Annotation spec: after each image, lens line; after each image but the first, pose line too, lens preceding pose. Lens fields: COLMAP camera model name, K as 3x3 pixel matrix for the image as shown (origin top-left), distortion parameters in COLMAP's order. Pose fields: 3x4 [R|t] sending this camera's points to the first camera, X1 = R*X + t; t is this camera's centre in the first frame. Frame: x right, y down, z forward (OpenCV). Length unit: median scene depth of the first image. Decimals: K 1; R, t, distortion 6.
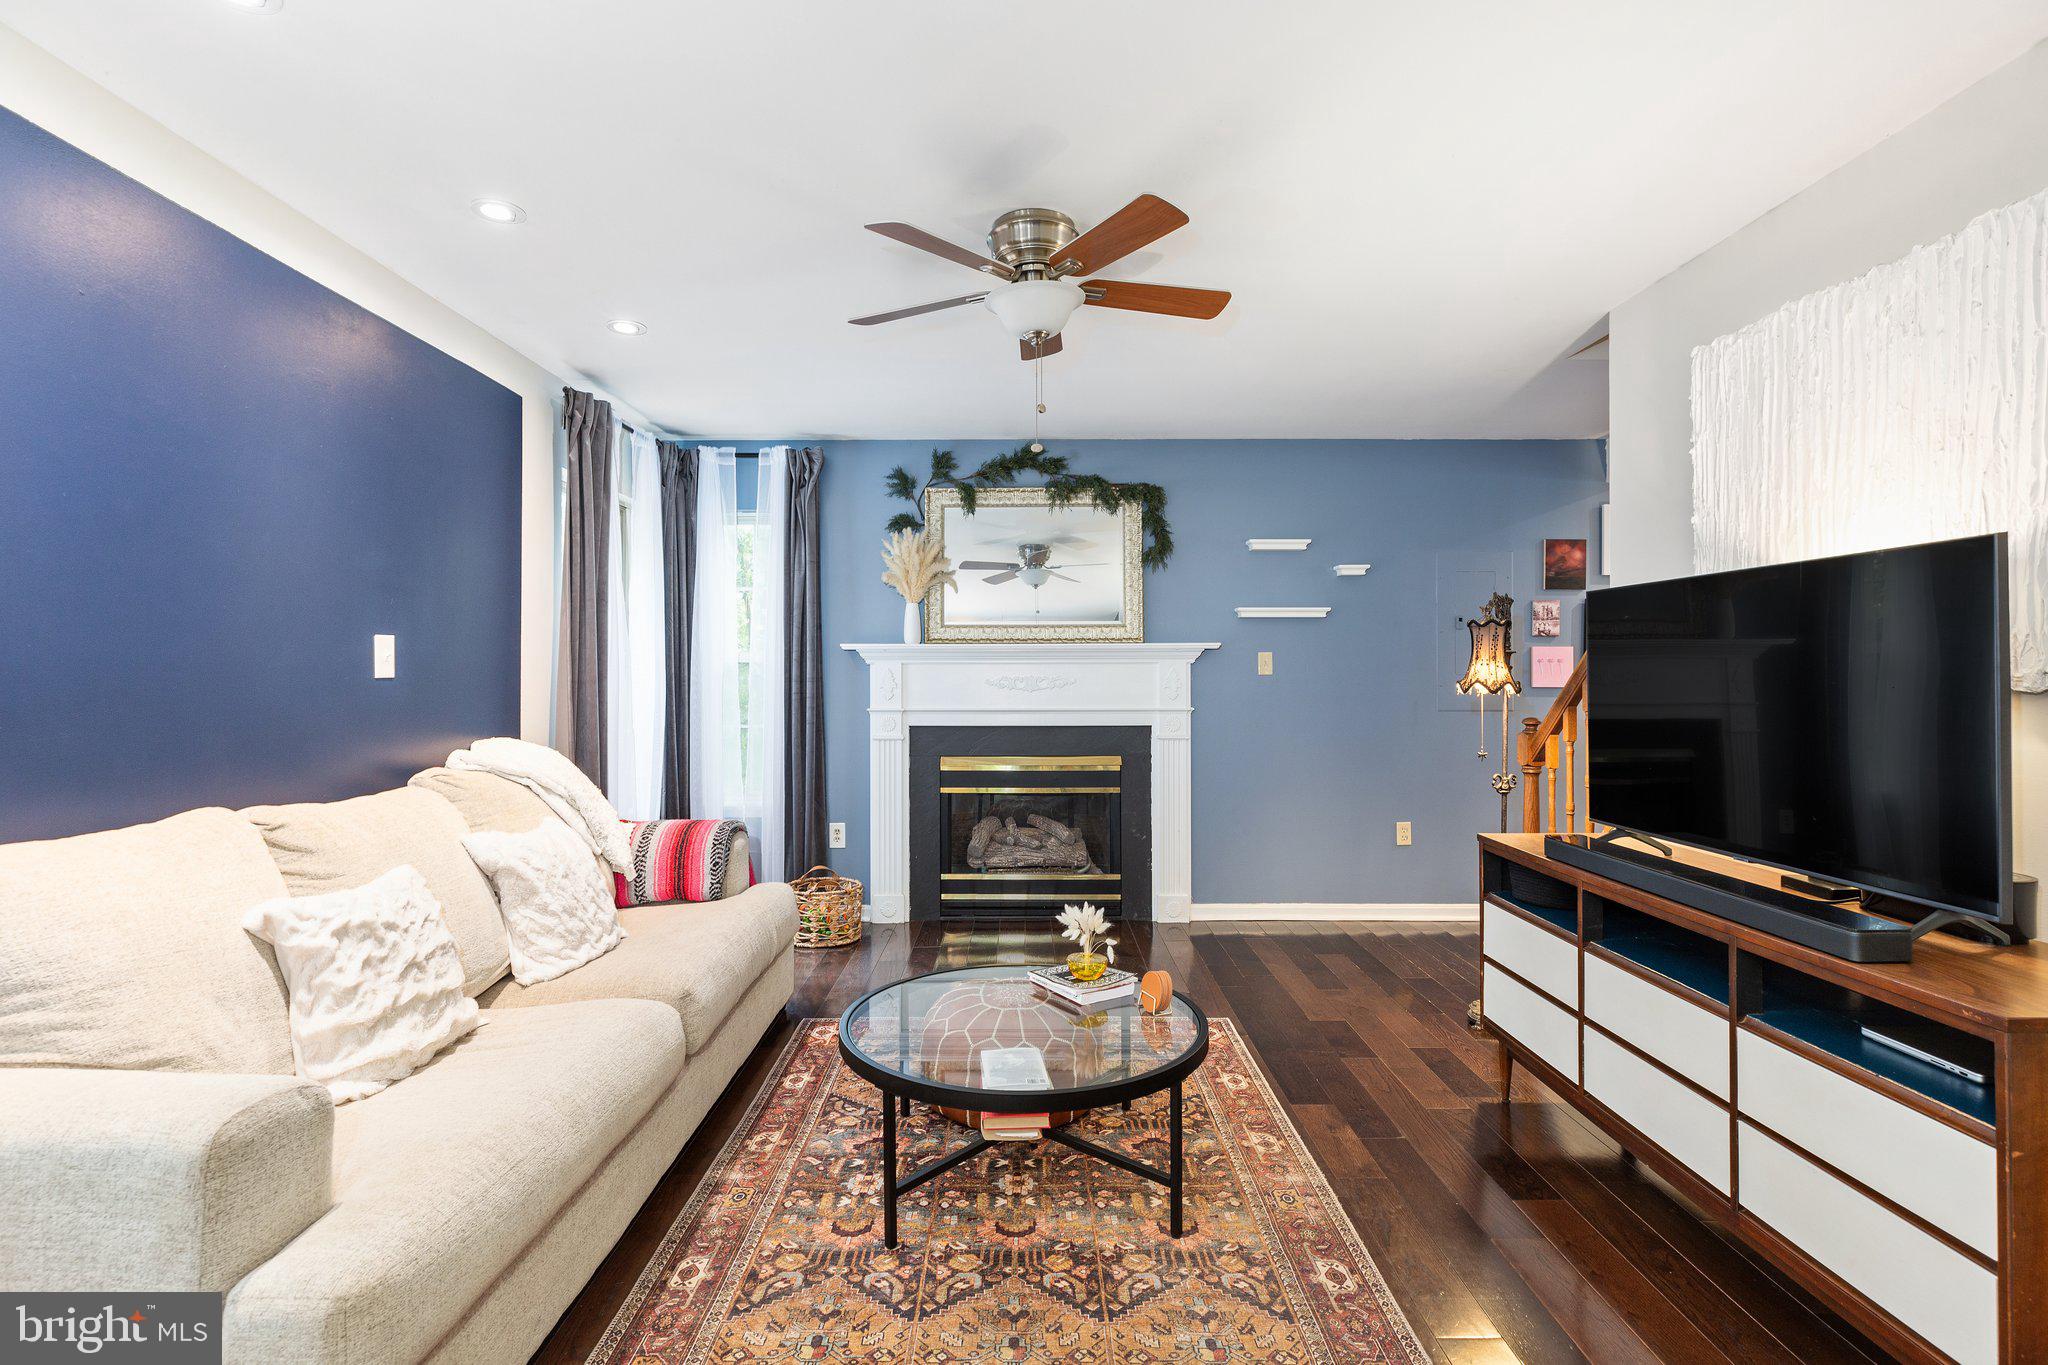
lens RADIAL K [[1034.7, 0, 994.0], [0, 1034.7, 671.3], [0, 0, 1]] dist [0.006101, 0.000694]
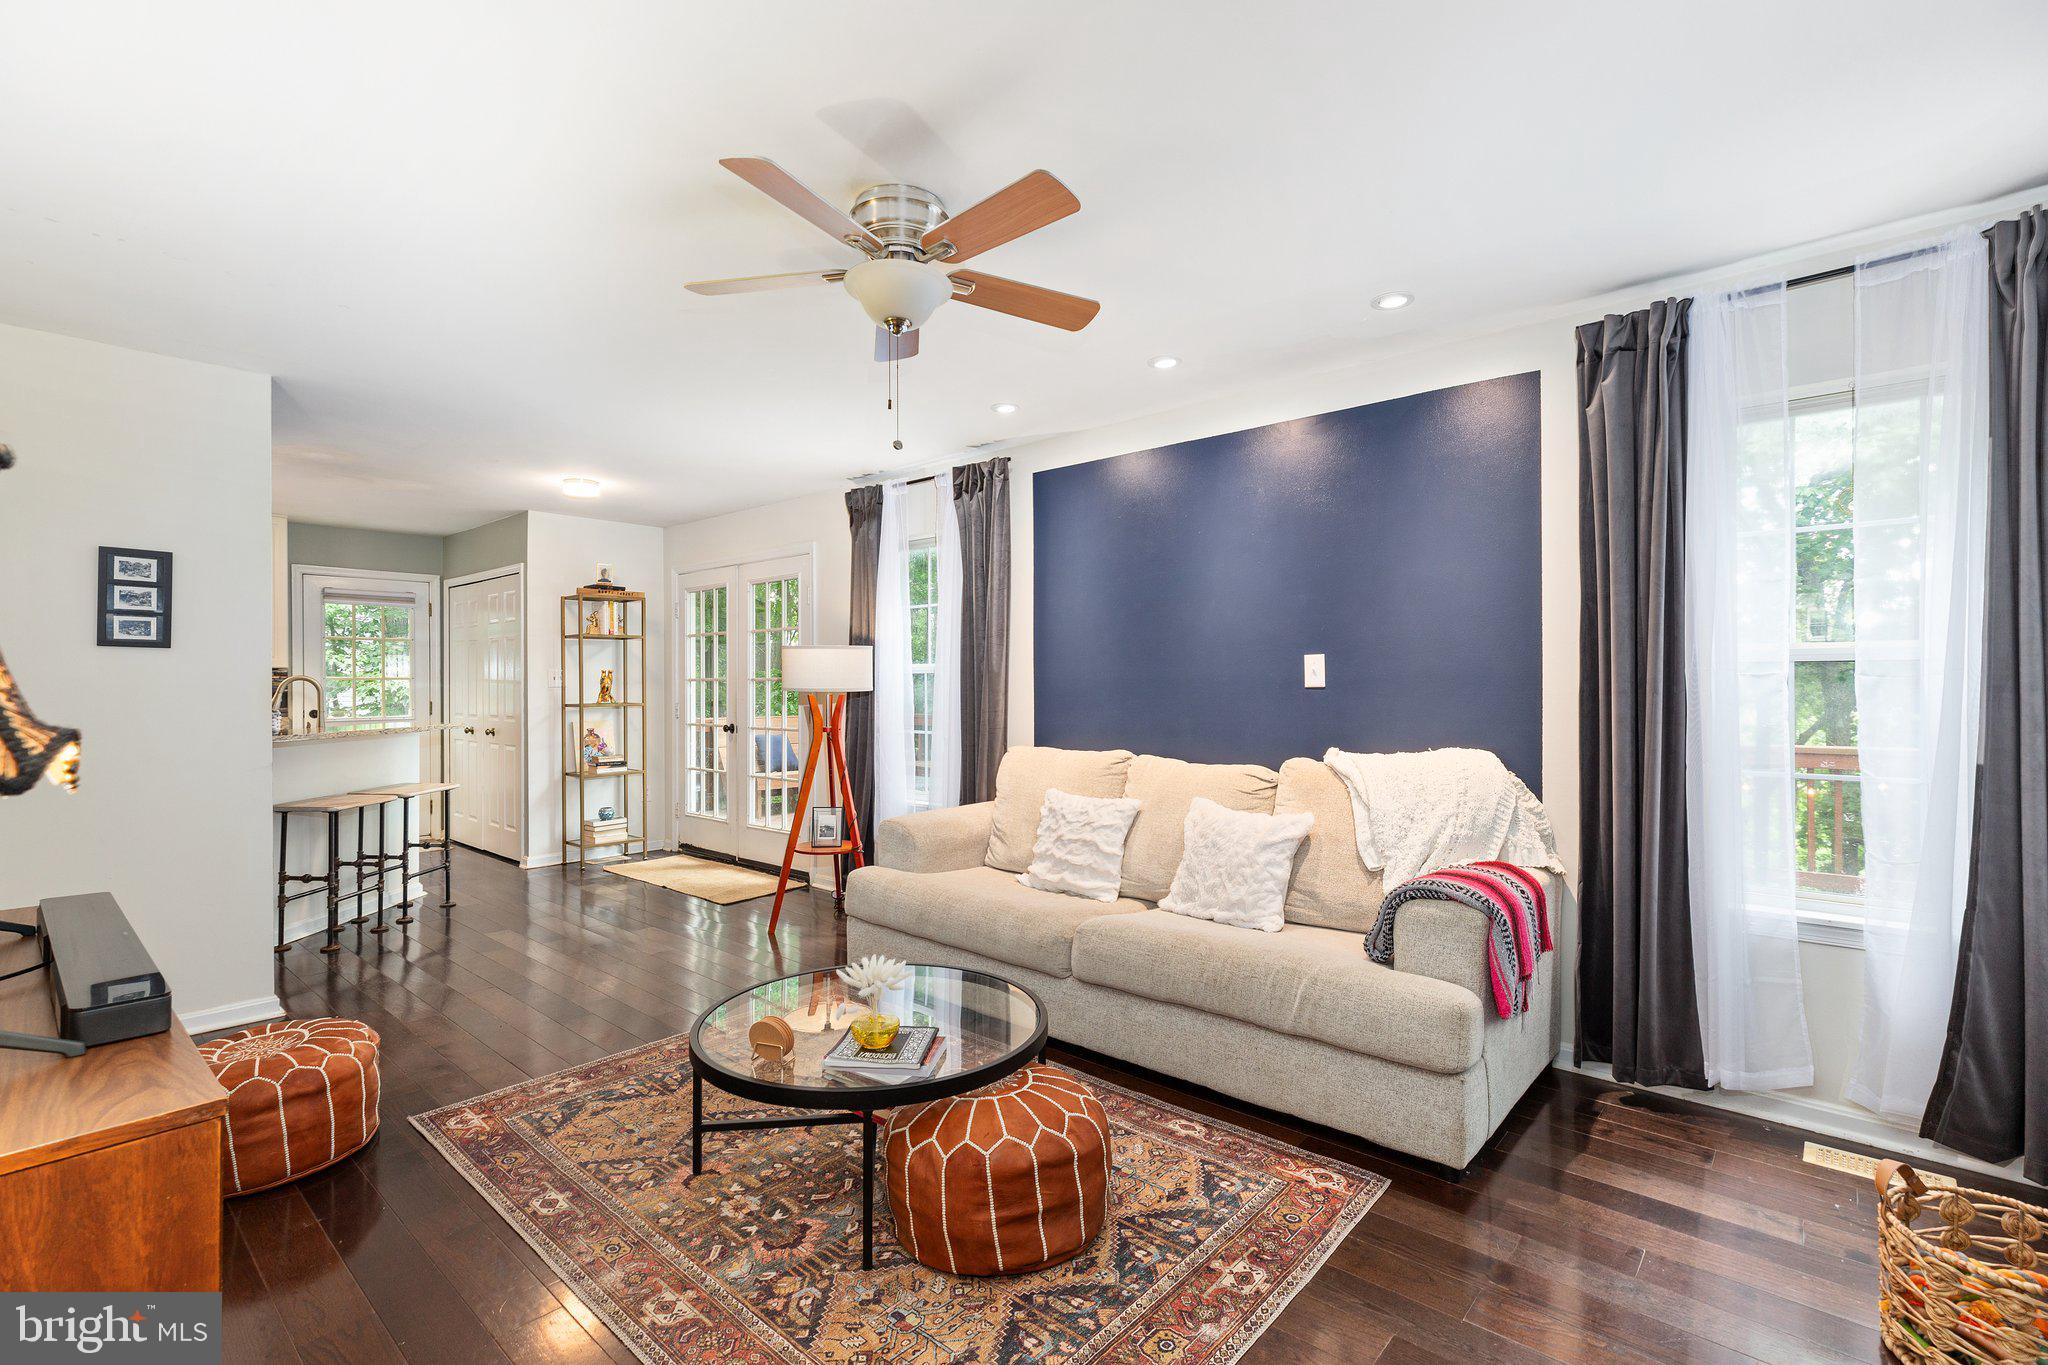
lens RADIAL K [[910.6, 0, 1010.6], [0, 910.6, 650.8], [0, 0, 1]] dist [0.004584, 0.000228]
pose [[-0.661645, -0.023600, -0.749446, 0.642808], [0.004661, 0.999356, -0.035585, 0.001296], [0.749803, -0.027037, -0.661109, 1.739598]]
